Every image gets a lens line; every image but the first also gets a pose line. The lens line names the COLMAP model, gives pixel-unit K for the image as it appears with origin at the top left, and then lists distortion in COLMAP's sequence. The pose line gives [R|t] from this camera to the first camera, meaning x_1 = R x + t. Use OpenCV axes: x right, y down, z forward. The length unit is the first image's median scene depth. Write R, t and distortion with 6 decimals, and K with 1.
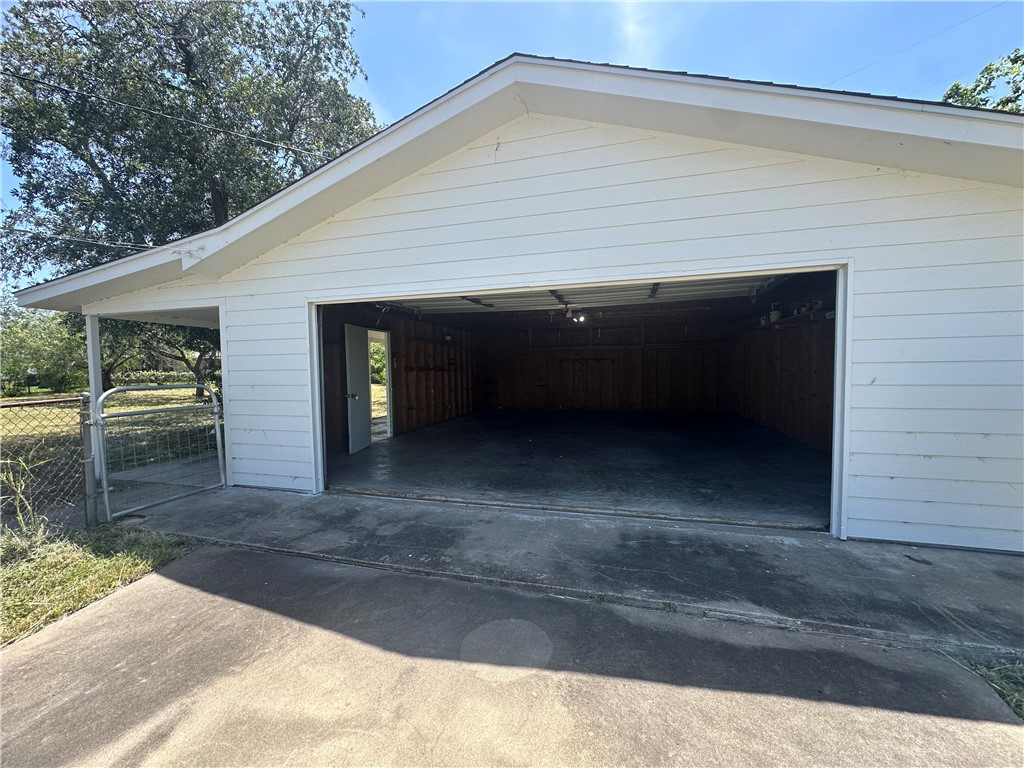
lens RADIAL K [[409.5, 0, 510.1], [0, 409.5, 385.3], [0, 0, 1]] dist [0.000568, -0.000017]
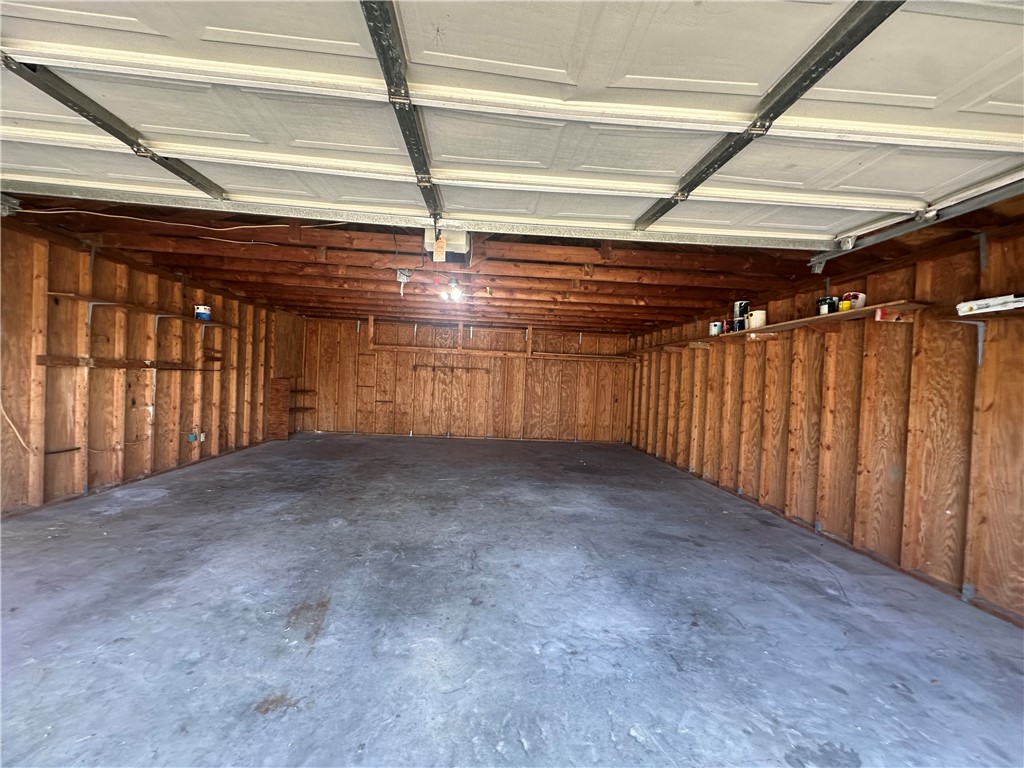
lens RADIAL K [[409.5, 0, 510.3], [0, 409.5, 383.0], [0, 0, 1]] dist [0.000568, -0.000017]
pose [[0.937992, 0.053536, 0.342497, 0.044078], [-0.044405, 0.998419, -0.034450, -0.018442], [-0.343800, 0.017105, 0.938887, 0.337945]]
